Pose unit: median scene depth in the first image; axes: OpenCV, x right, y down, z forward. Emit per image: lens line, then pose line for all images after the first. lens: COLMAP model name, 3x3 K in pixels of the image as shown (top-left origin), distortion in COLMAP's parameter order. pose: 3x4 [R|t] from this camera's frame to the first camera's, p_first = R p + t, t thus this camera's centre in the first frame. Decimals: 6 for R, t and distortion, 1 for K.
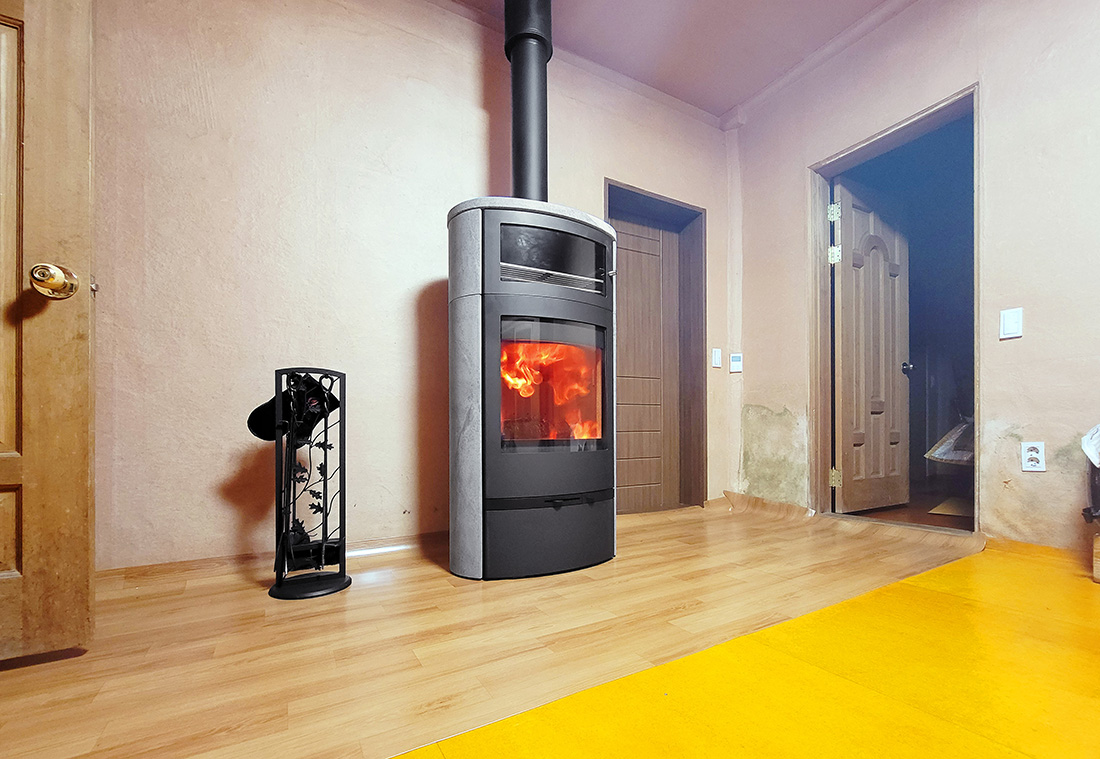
lens RADIAL K [[477.6, 0, 556.6], [0, 477.6, 390.3], [0, 0, 1]] dist [-0.005386, 0.000067]
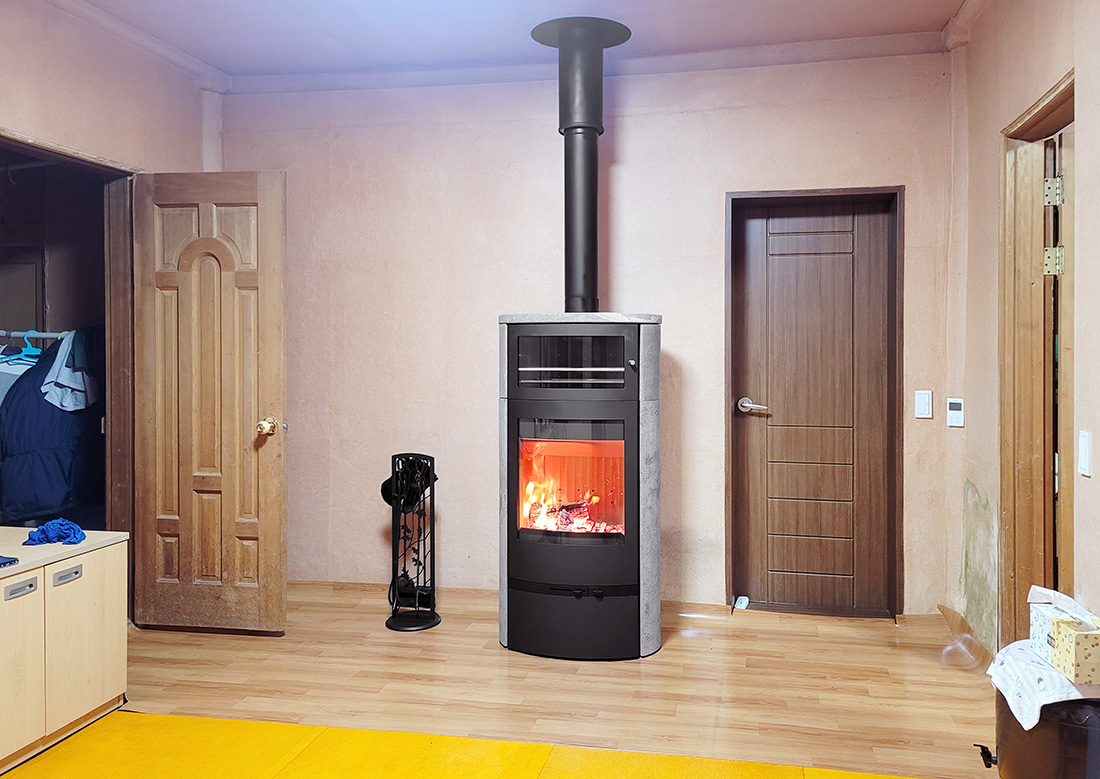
lens RADIAL K [[811.9, 0, 574.0], [0, 811.9, 238.4], [0, 0, 1]] dist [0.020446, 0.000179]
pose [[0.739316, -0.089820, -0.667341, 1.406037], [0.057962, 0.995874, -0.069825, -0.462645], [0.670859, 0.012942, 0.741472, -0.403237]]
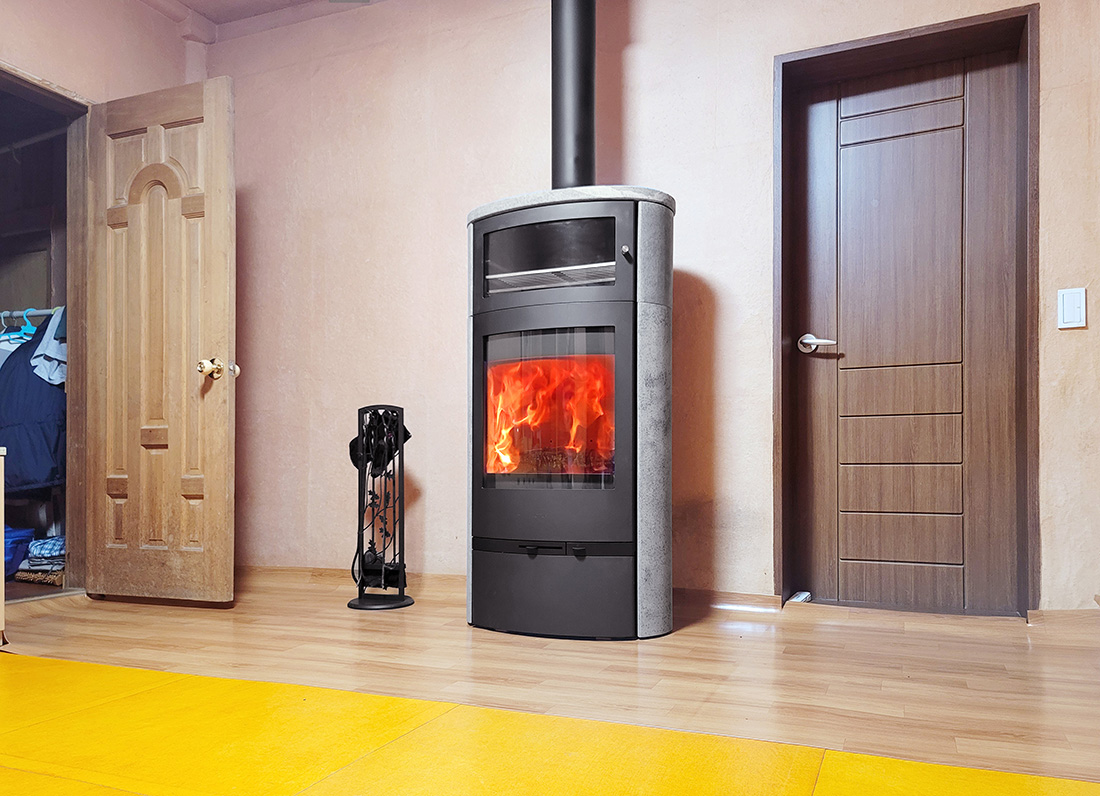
lens RADIAL K [[813.3, 0, 534.6], [0, 813.3, 364.0], [0, 0, 1]] dist [0.028311, -0.003546]
pose [[0.585396, -0.089852, -0.805753, 1.226594], [0.068925, 0.995757, -0.060965, -0.001272], [0.807812, -0.019848, 0.589106, 0.176698]]
